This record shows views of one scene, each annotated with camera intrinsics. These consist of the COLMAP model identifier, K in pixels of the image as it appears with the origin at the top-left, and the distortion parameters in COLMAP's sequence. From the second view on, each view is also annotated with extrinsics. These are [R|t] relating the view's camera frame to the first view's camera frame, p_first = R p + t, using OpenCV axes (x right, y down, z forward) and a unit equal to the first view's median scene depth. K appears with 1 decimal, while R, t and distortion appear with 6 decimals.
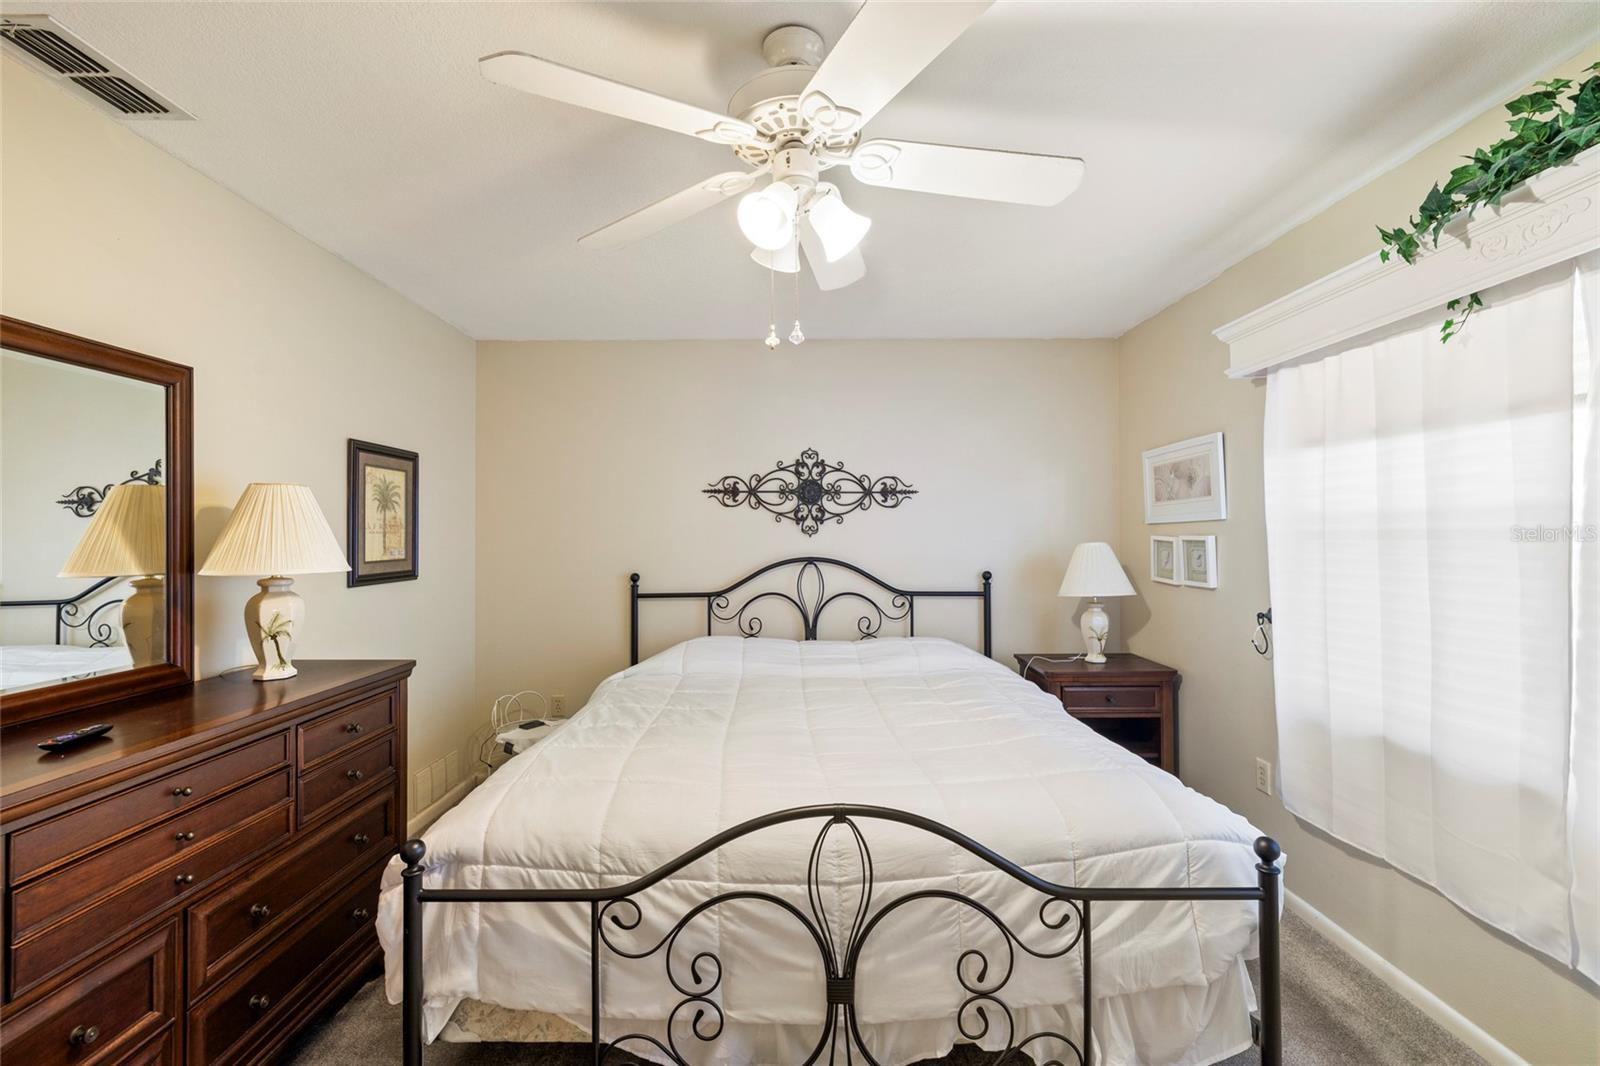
lens RADIAL K [[671.9, 0, 794.3], [0, 671.9, 528.8], [0, 0, 1]] dist [-0.003609, 0.000634]
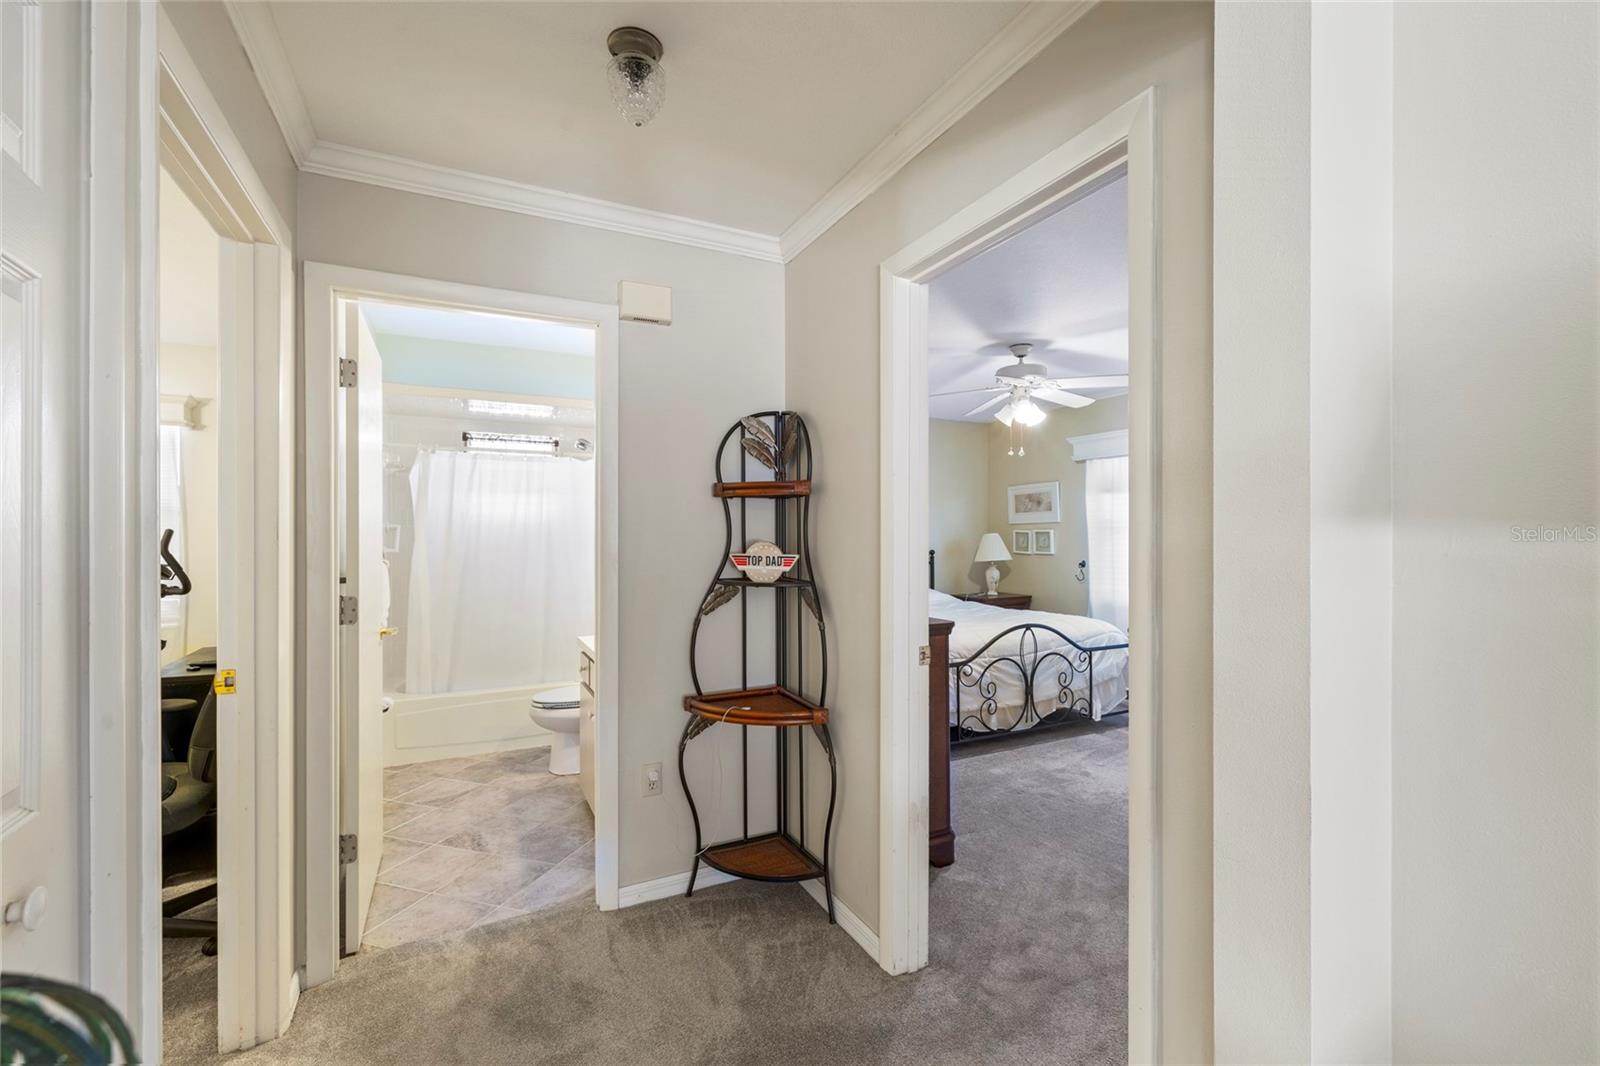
lens RADIAL K [[671.9, 0, 799.0], [0, 671.9, 534.0], [0, 0, 1]] dist [-0.003609, 0.000634]
pose [[0.890279, 0.003133, 0.455404, -1.592570], [-0.005995, 0.999970, 0.004841, 0.028272], [-0.455375, -0.007040, 0.890272, -0.801861]]
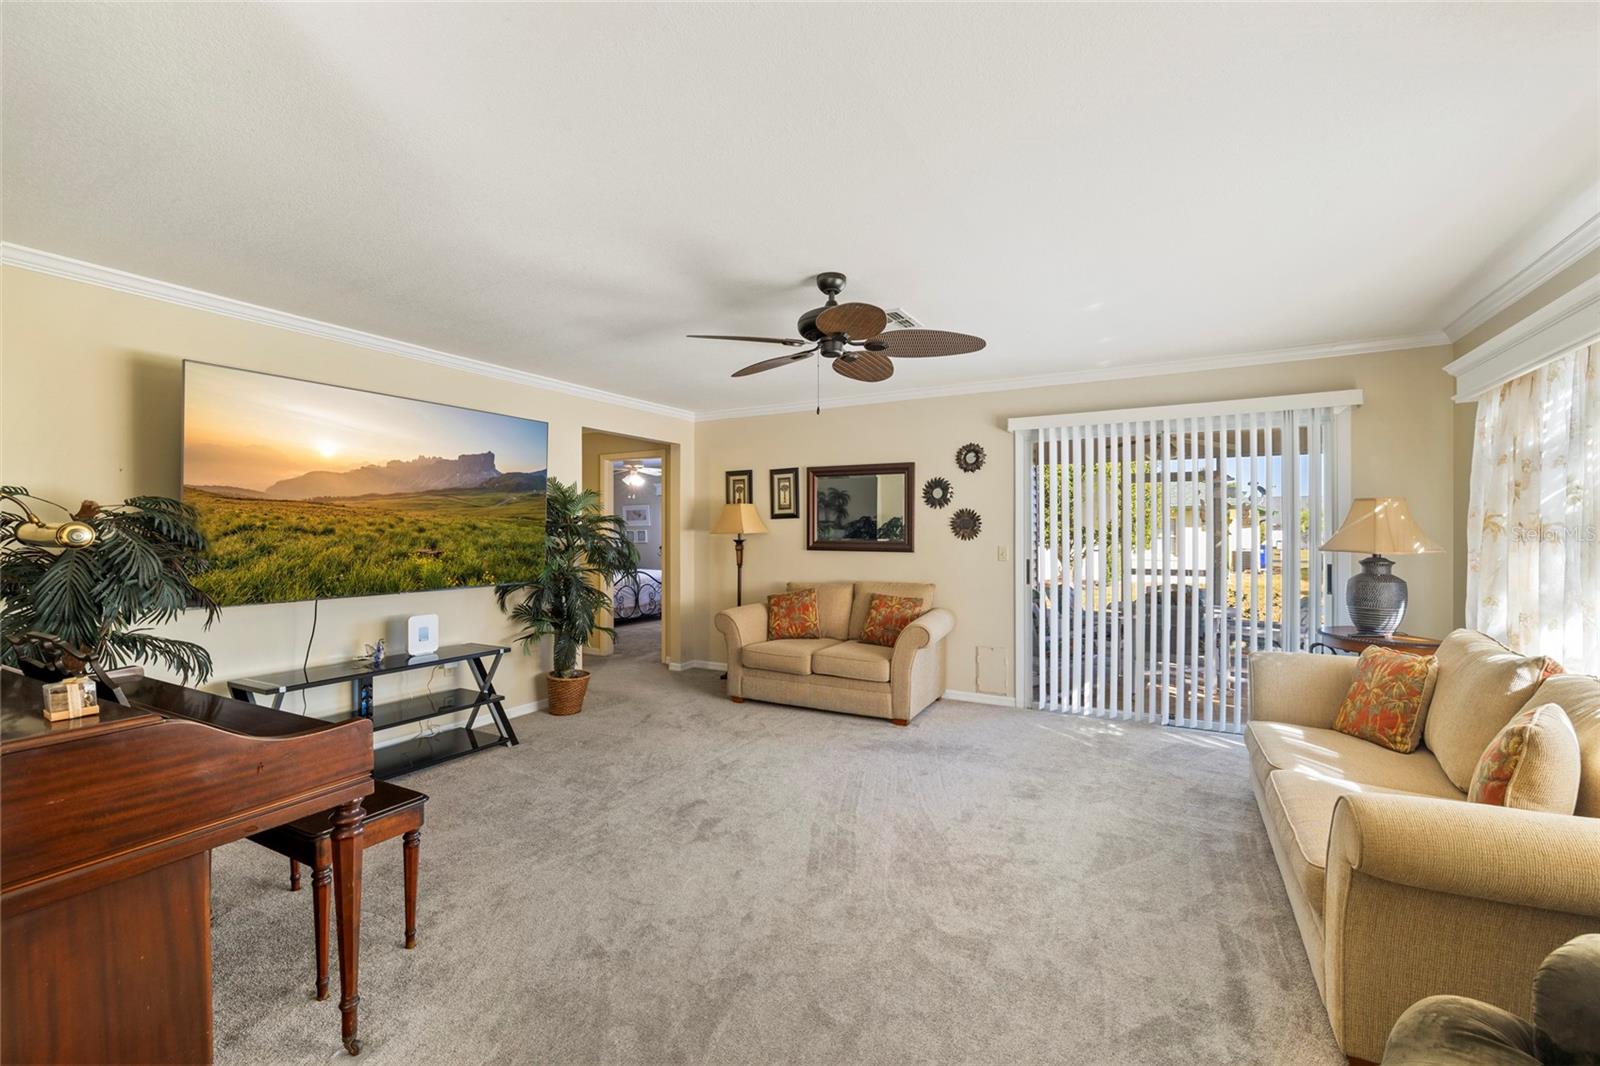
lens RADIAL K [[671.9, 0, 799.1], [0, 671.9, 539.1], [0, 0, 1]] dist [-0.003609, 0.000634]
pose [[0.489963, -0.004445, 0.871732, -3.701751], [-0.009707, 0.999897, 0.010555, 0.023239], [-0.871689, -0.013633, 0.489869, -2.703409]]
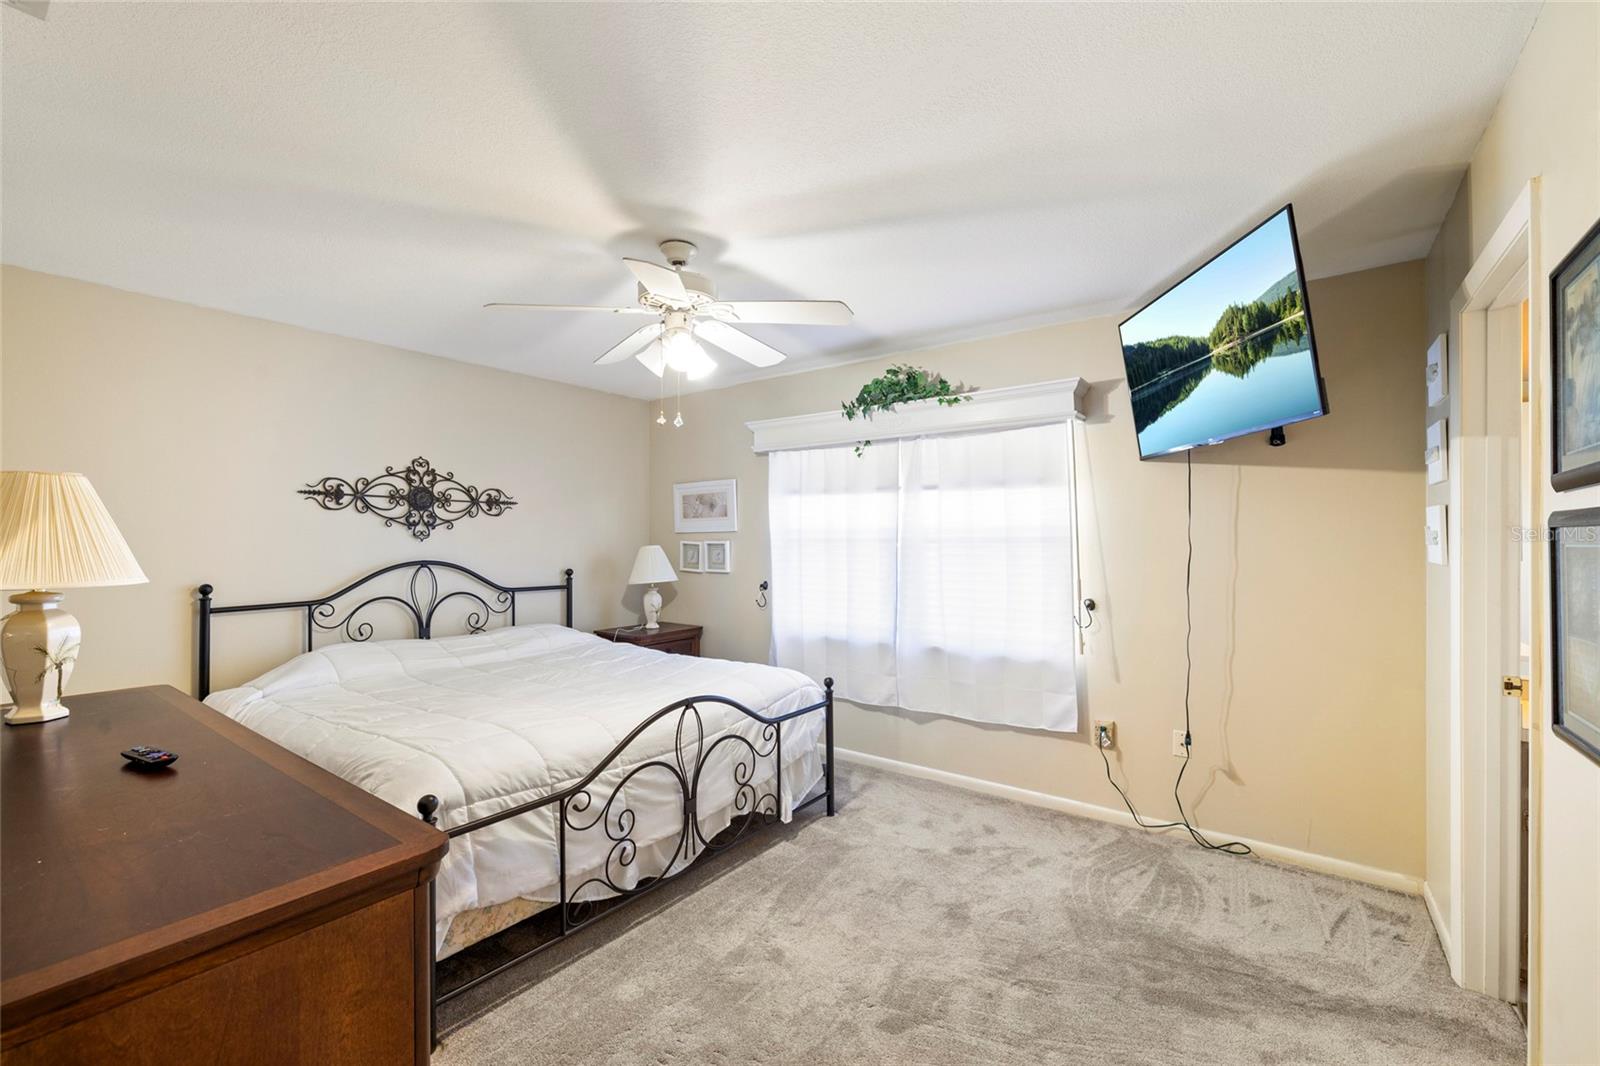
lens RADIAL K [[671.9, 0, 796.8], [0, 671.9, 535.4], [0, 0, 1]] dist [-0.003609, 0.000634]
pose [[0.596608, 0.007975, 0.802493, -0.900987], [-0.009795, 0.999949, -0.002655, -0.000641], [-0.802473, -0.006276, 0.596655, -0.186680]]
